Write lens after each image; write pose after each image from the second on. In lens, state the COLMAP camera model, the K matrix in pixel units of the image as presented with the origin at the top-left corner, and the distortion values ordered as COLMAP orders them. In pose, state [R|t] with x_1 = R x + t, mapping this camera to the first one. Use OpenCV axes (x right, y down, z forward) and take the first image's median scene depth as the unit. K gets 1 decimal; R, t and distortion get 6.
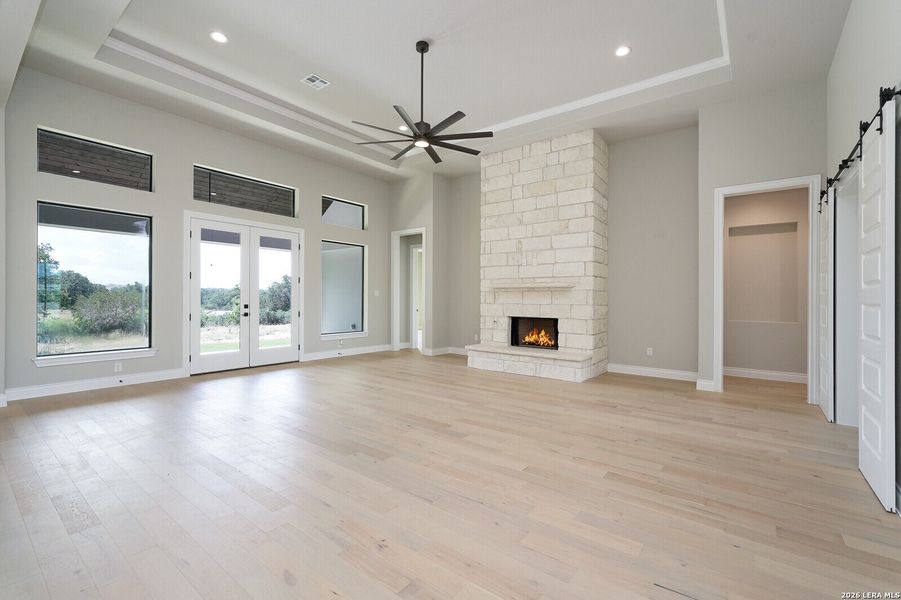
lens RADIAL K [[403.7, 0, 450.5], [0, 403.7, 300.0], [0, 0, 1]] dist [-0.019909, 0.000013]
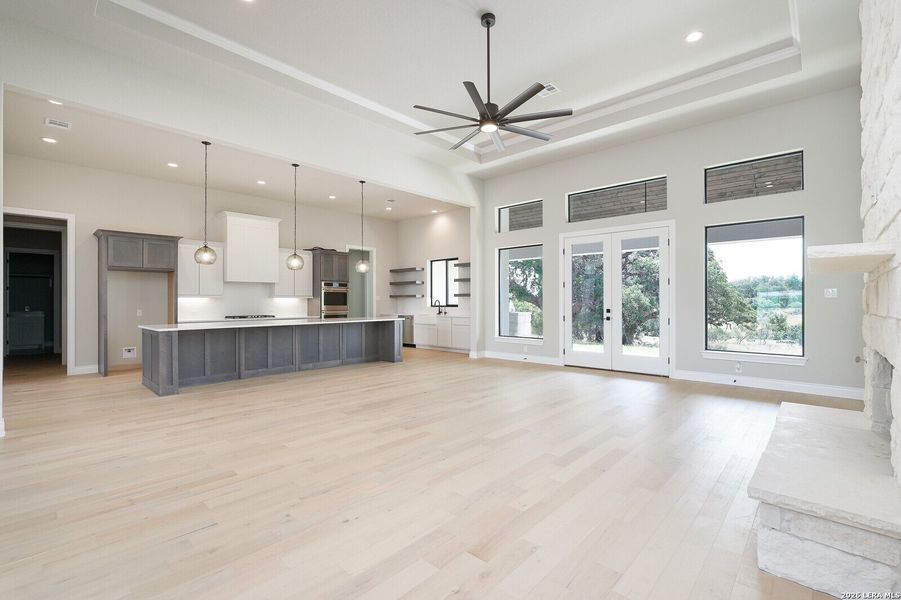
lens RADIAL K [[403.7, 0, 450.5], [0, 403.7, 300.0], [0, 0, 1]] dist [-0.019909, 0.000013]
pose [[-0.094517, -0.010033, -0.995473, 0.583630], [-0.001791, 0.999949, -0.009908, -0.000527], [0.995522, 0.000846, -0.094530, 0.704803]]
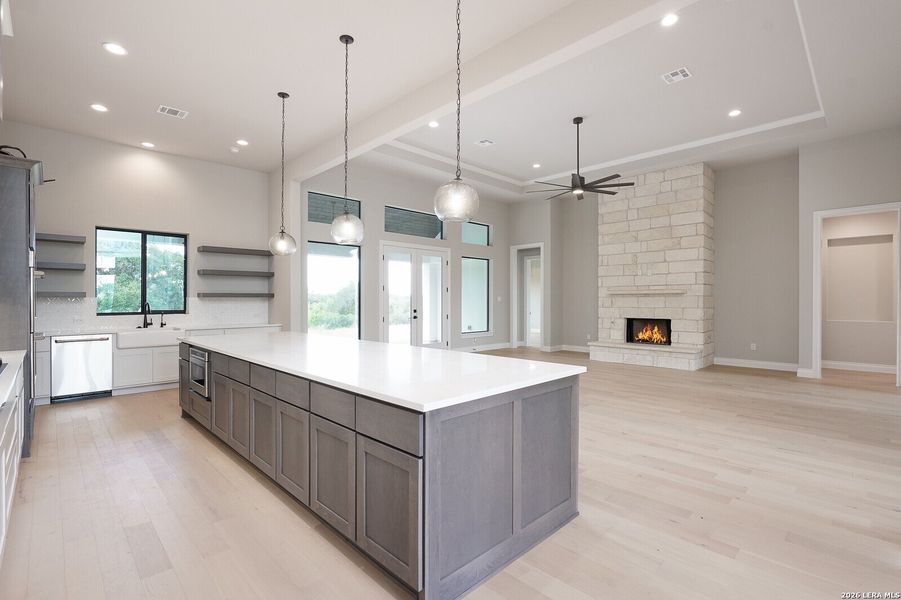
lens RADIAL K [[416.1, 0, 454.3], [0, 416.1, 308.1], [0, 0, 1]] dist [-0.021813, 0.000272]
pose [[0.989859, -0.007515, -0.141854, -0.198012], [0.009214, 0.999893, 0.011325, -0.007483], [0.141754, -0.012518, 0.989823, -0.314018]]
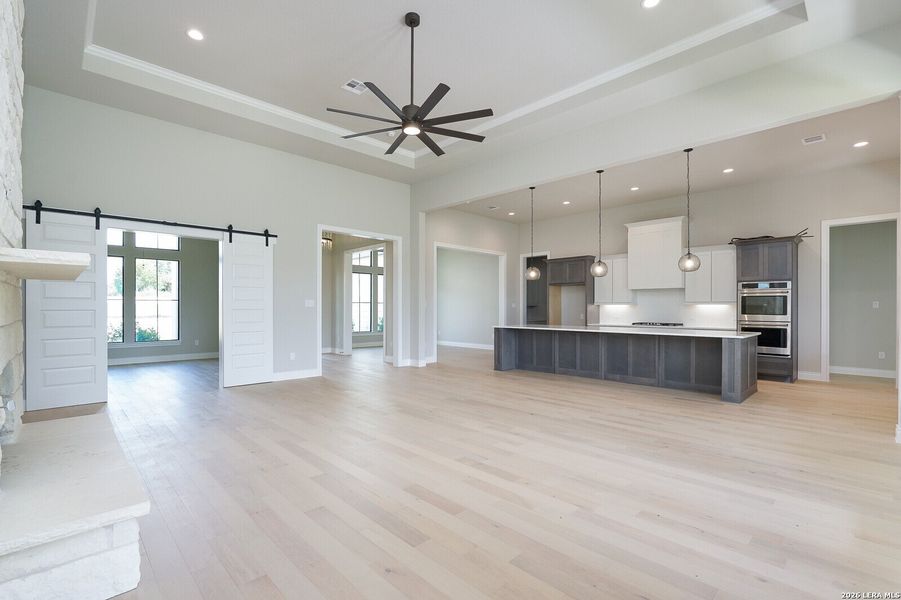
lens RADIAL K [[416.1, 0, 454.3], [0, 416.1, 308.1], [0, 0, 1]] dist [-0.021813, 0.000272]
pose [[-0.991072, -0.010367, 0.132923, -0.200433], [-0.009820, 0.999940, 0.004770, -0.009059], [-0.132965, 0.003422, -0.991115, 1.325706]]
